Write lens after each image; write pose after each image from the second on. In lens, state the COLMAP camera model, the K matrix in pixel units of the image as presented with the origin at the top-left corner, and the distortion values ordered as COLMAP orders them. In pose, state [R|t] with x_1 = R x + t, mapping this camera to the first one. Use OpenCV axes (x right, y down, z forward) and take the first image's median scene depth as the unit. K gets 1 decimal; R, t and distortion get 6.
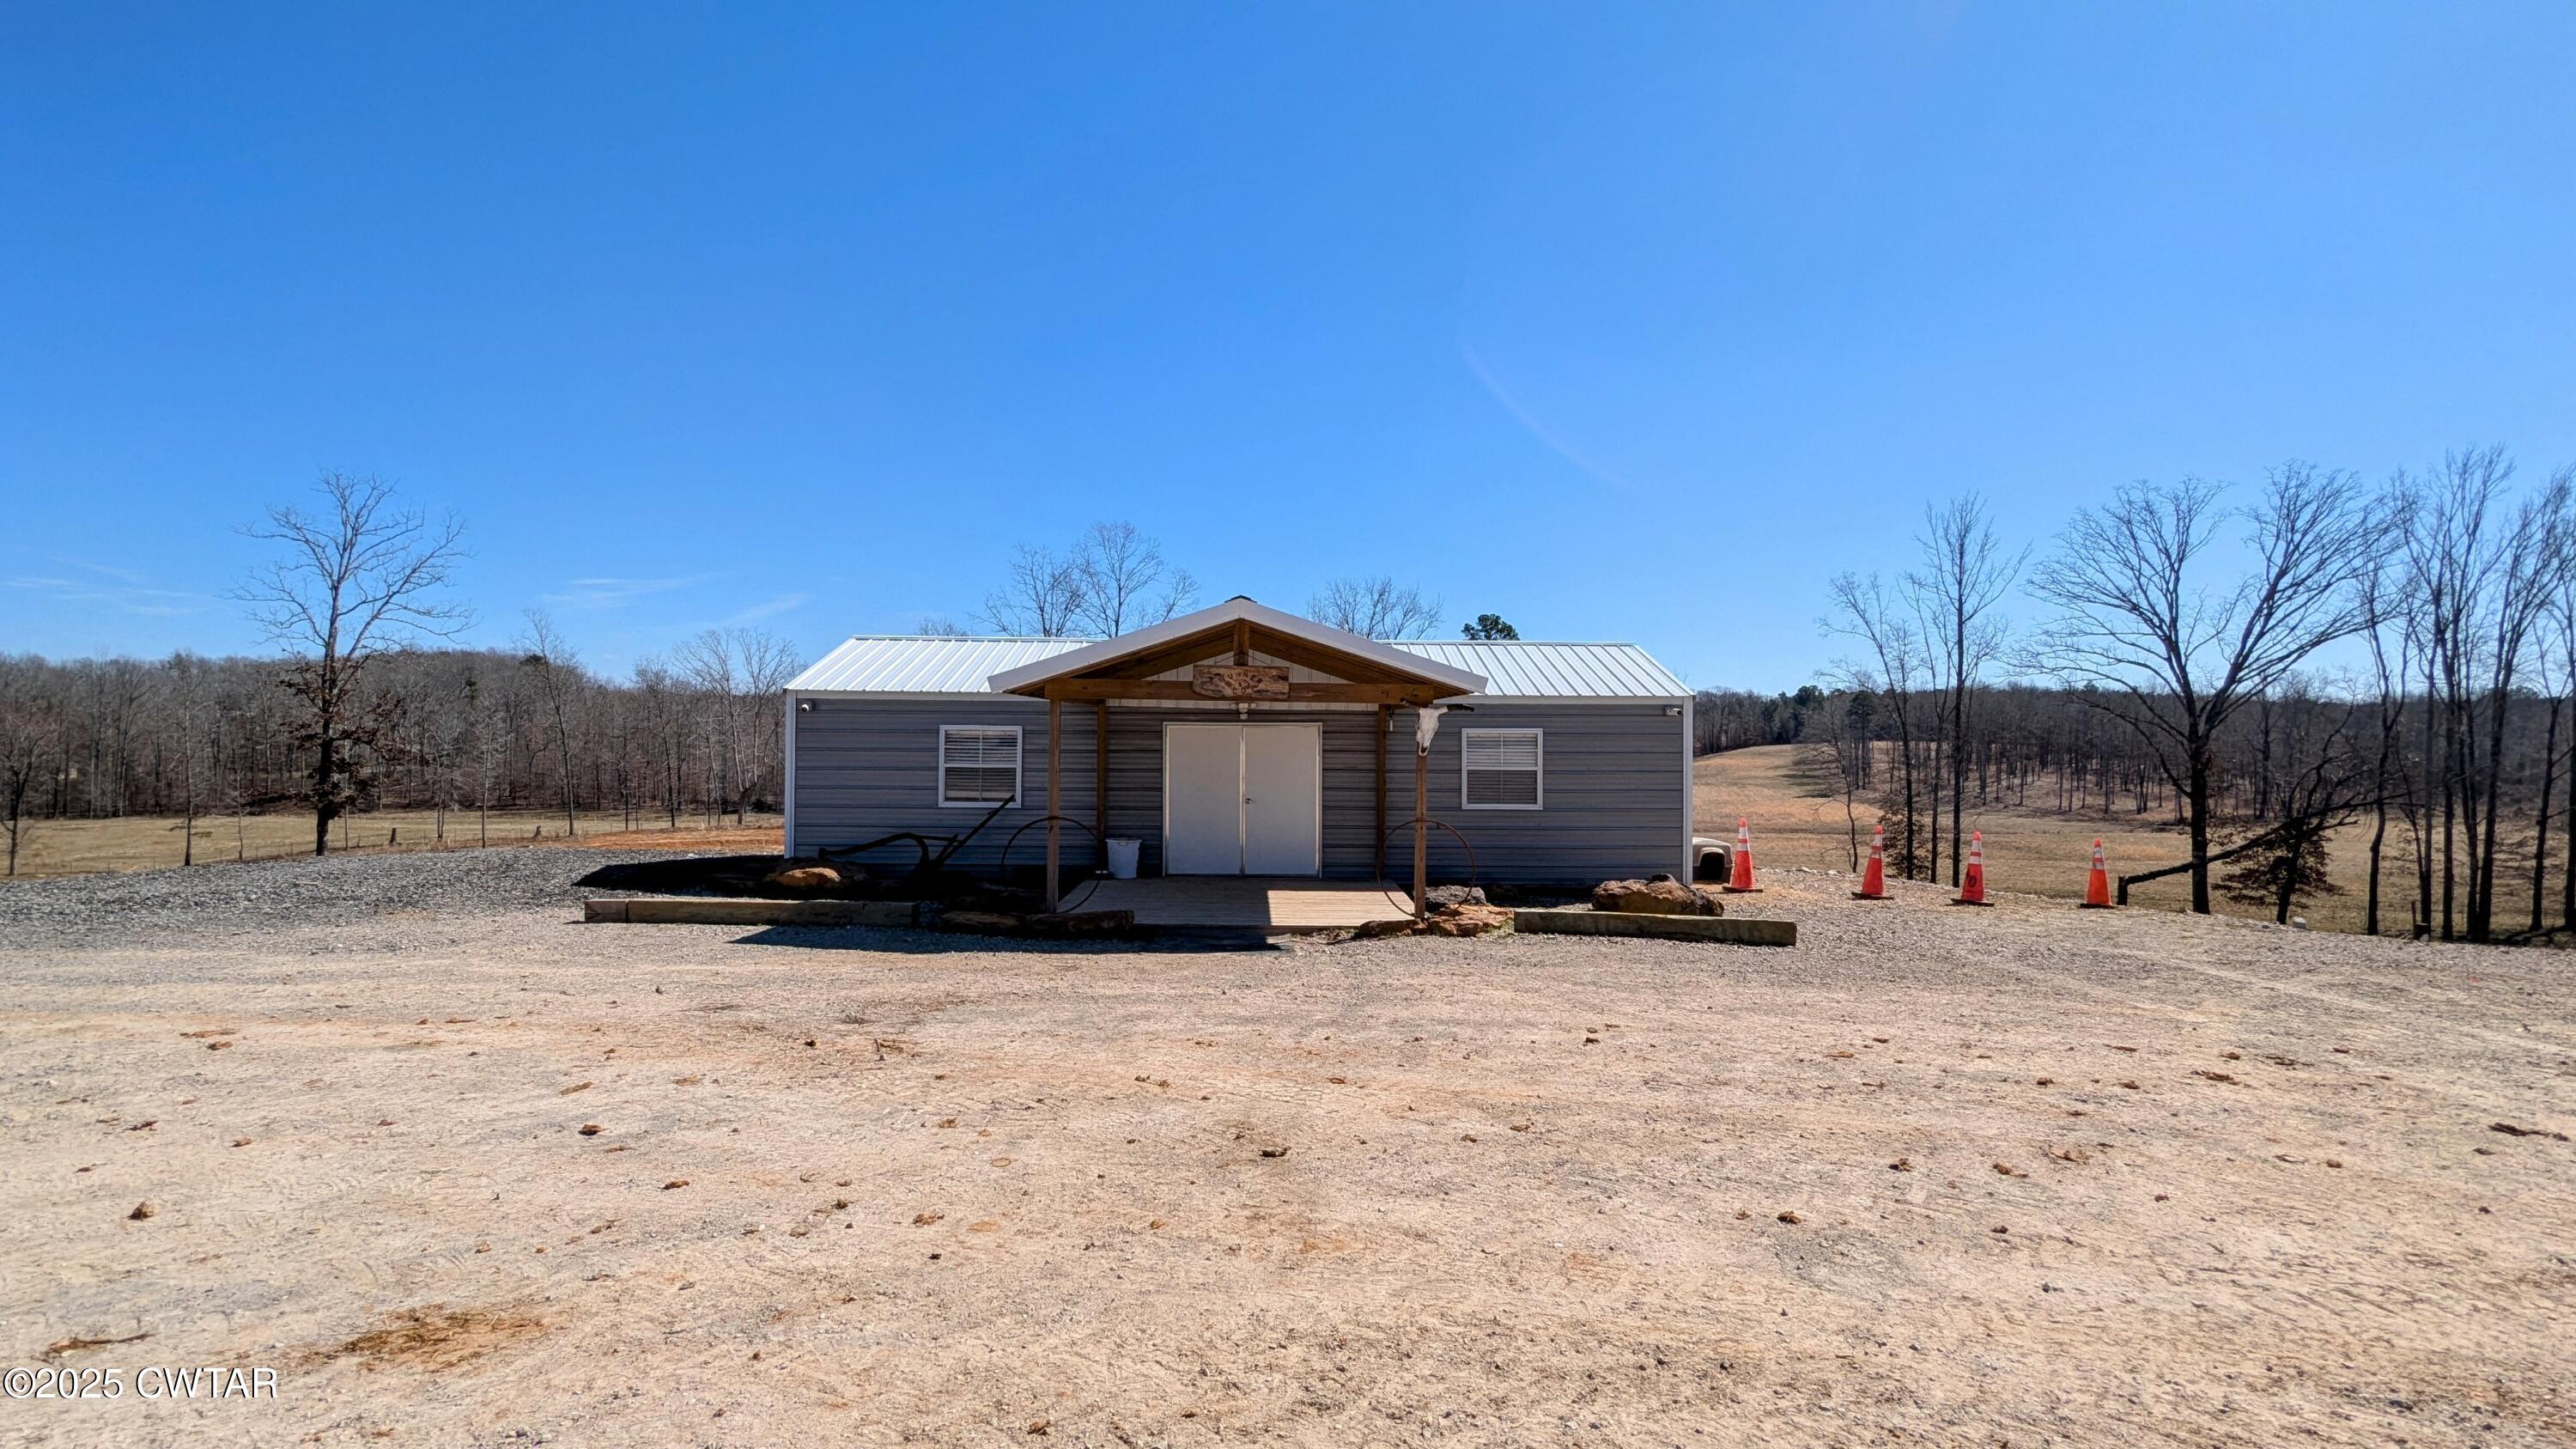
lens RADIAL K [[1184.3, 0, 1288.0], [0, 1184.3, 724.5], [0, 0, 1]] dist [-0.001106, -0.000044]
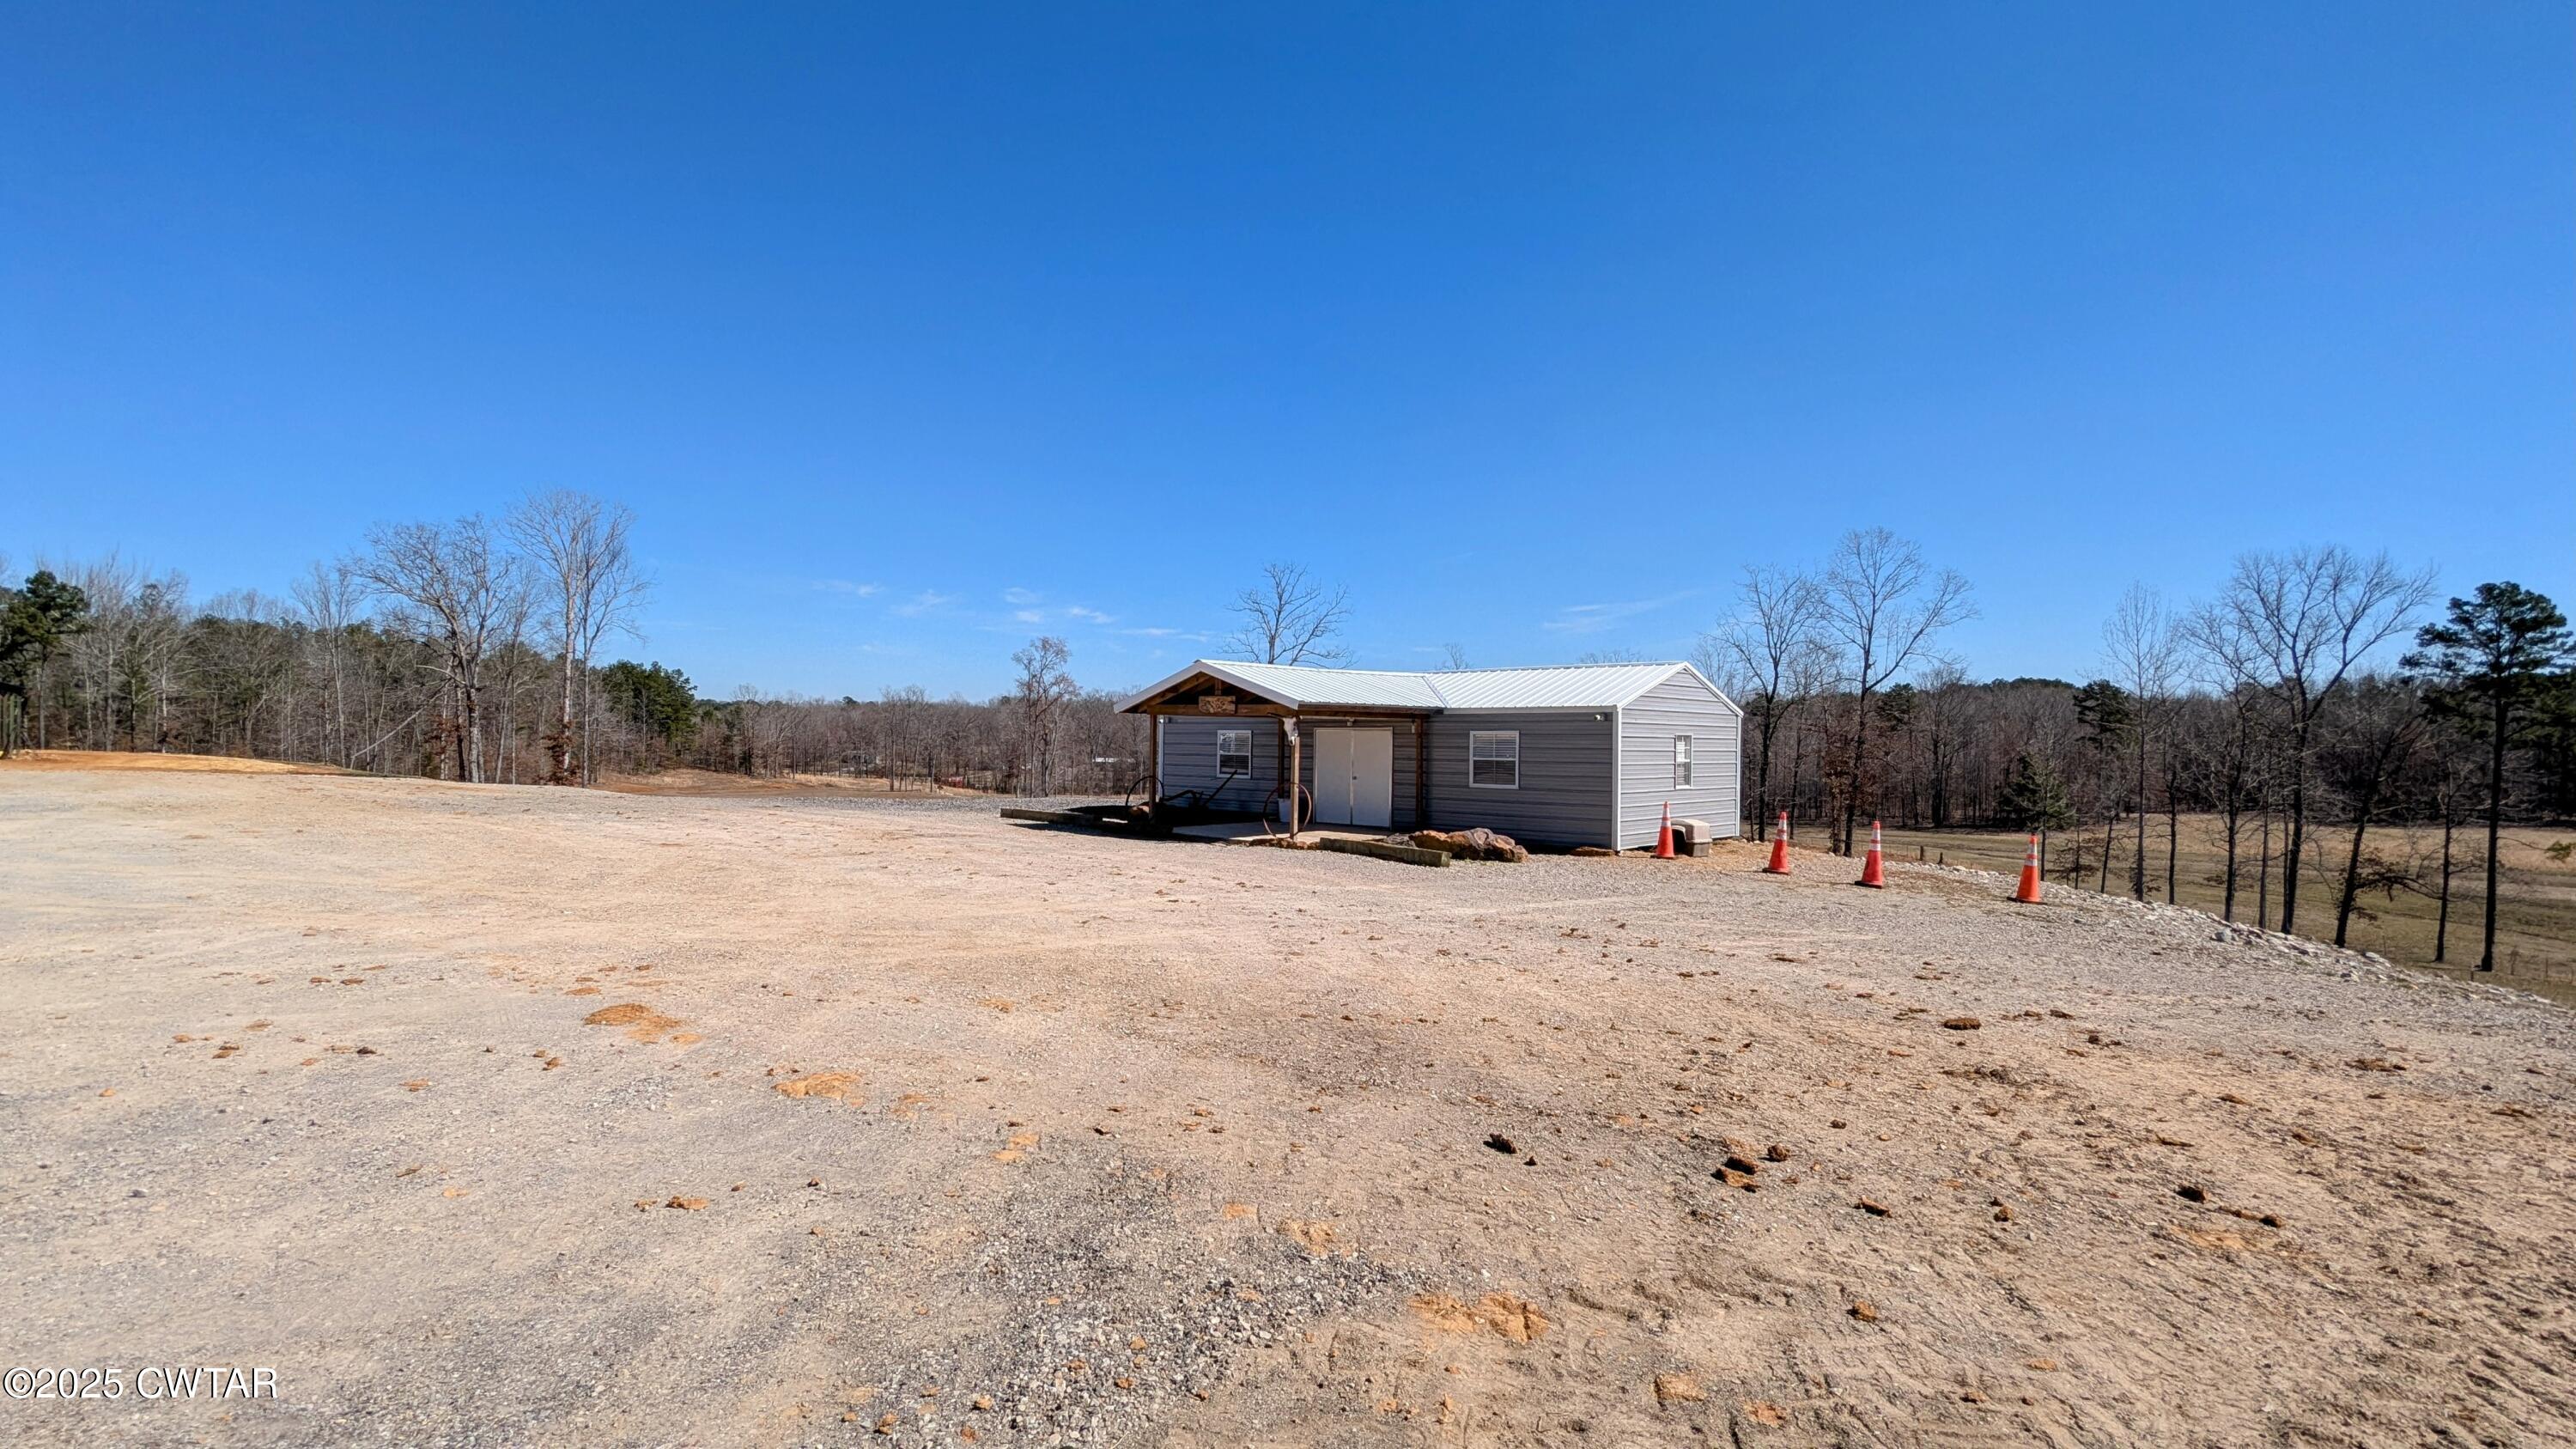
lens RADIAL K [[1184.3, 0, 1288.0], [0, 1184.3, 724.5], [0, 0, 1]] dist [-0.001106, -0.000044]
pose [[0.710011, -0.004890, -0.704173, 1.011738], [-0.001628, 0.999962, -0.008586, 0.007478], [0.704189, 0.007243, 0.709976, -0.194583]]
